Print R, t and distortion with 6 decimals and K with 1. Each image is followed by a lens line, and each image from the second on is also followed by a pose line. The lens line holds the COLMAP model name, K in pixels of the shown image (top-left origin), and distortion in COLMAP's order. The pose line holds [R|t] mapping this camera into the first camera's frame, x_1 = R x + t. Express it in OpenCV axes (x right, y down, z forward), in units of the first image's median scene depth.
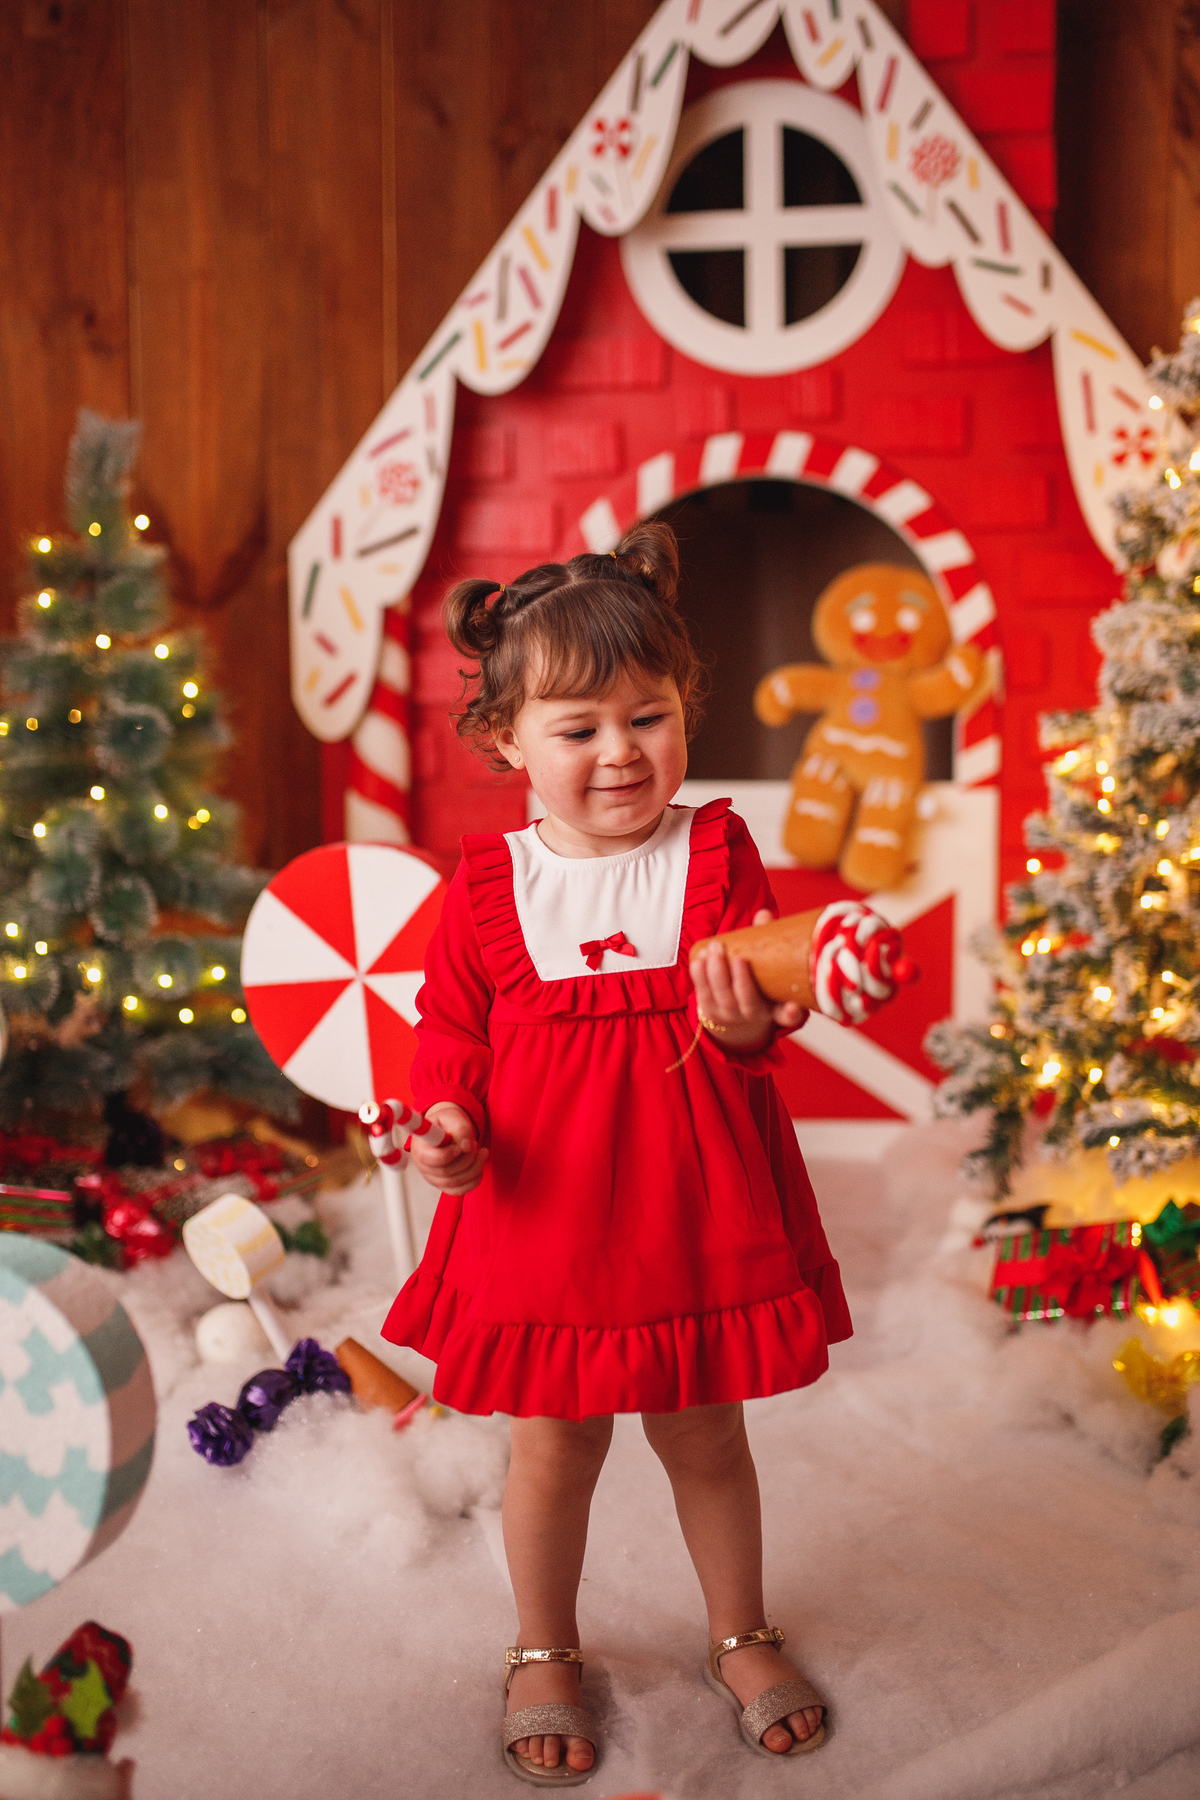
lens RADIAL K [[1739.0, 0, 603.4], [0, 1739.0, 864.0], [0, 0, 1]] dist [-0.013795, 0.000000]
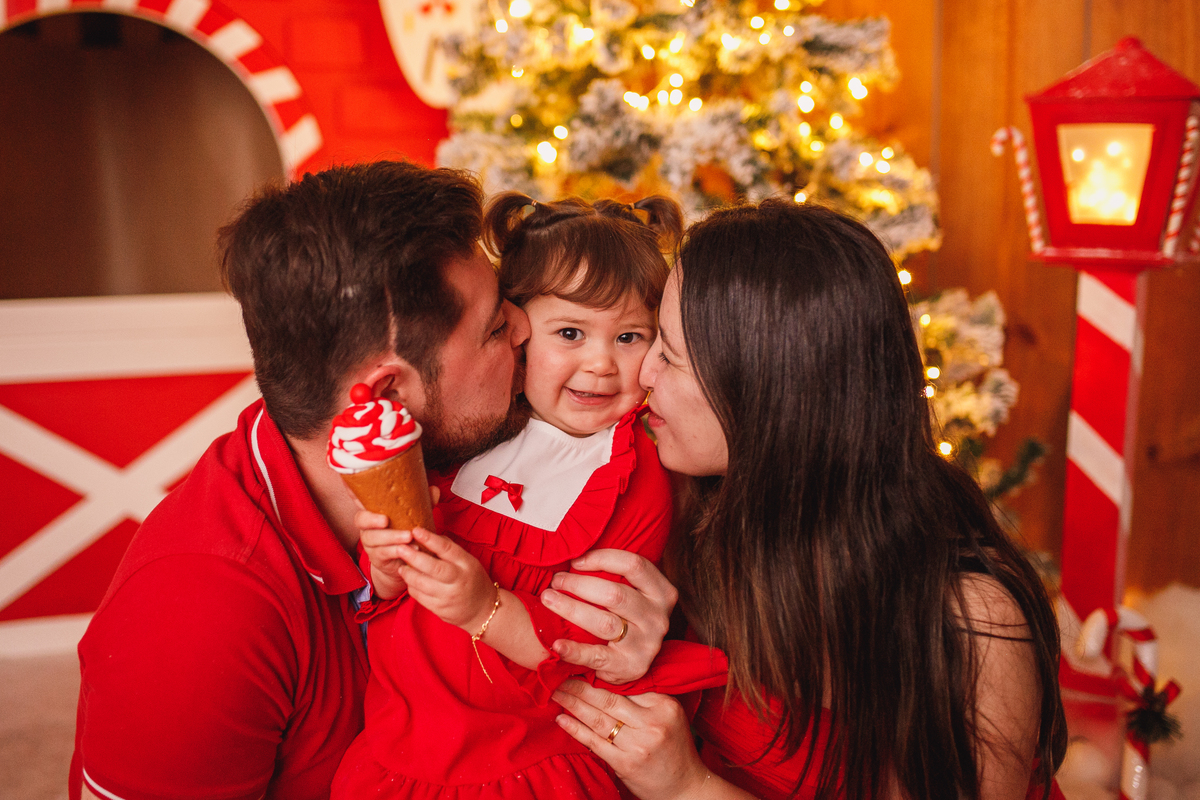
lens RADIAL K [[1256.0, 0, 576.9], [0, 1256.0, 357.4], [0, 0, 1]] dist [-0.008089, 0.000000]
pose [[0.892140, -0.055325, 0.448359, -0.001121], [0.044693, 0.998413, 0.034269, -0.026416], [-0.449543, -0.010535, 0.893196, 0.205554]]
